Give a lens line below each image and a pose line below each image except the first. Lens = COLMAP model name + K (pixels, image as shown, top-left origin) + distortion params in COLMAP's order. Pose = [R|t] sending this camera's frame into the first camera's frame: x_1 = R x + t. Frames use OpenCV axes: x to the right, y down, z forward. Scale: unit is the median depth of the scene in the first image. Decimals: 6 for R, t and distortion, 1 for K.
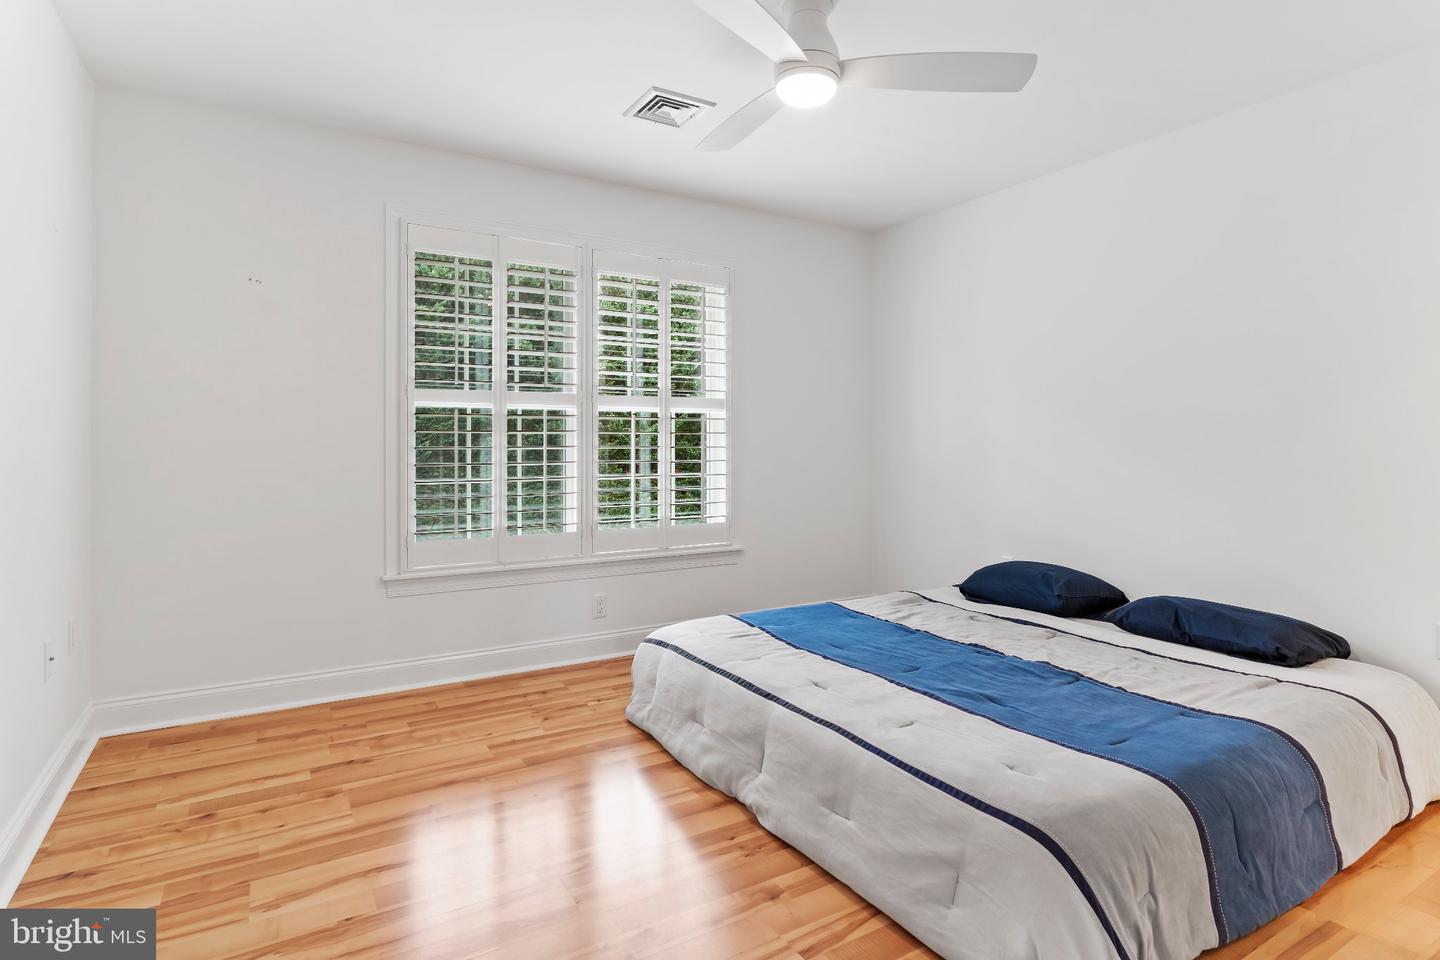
lens RADIAL K [[739.7, 0, 673.8], [0, 739.7, 421.7], [0, 0, 1]] dist [0.005159, 0.001667]
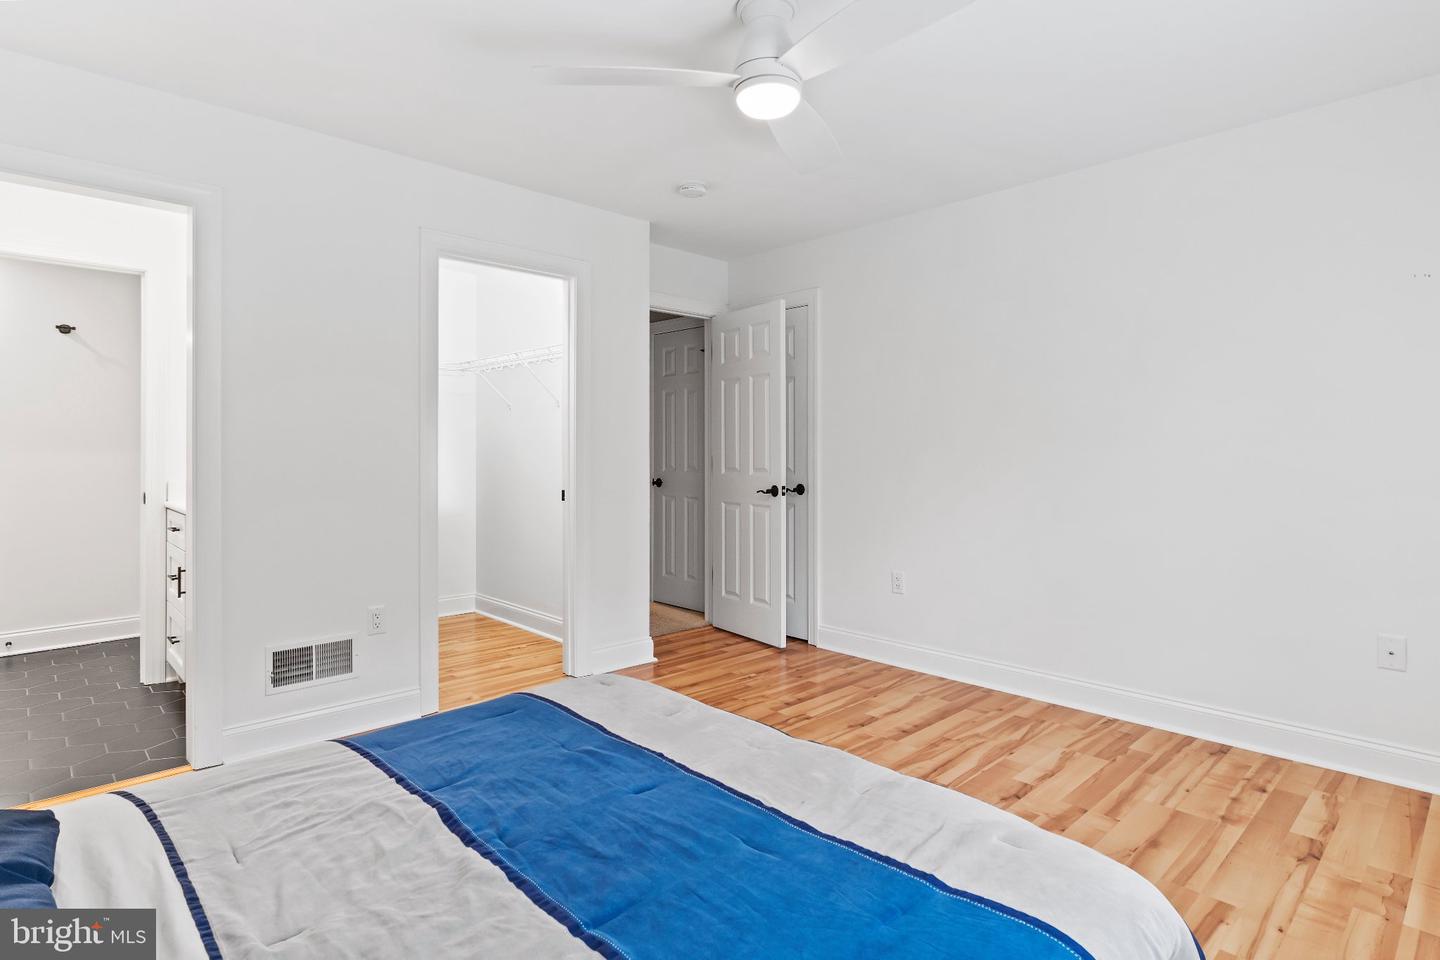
lens RADIAL K [[739.7, 0, 712.9], [0, 739.7, 470.5], [0, 0, 1]] dist [0.005159, 0.001667]
pose [[-0.967978, 0.001541, -0.251031, 0.325468], [0.003716, 0.999960, -0.008189, 0.030885], [0.251009, -0.008859, -0.967944, 1.298269]]
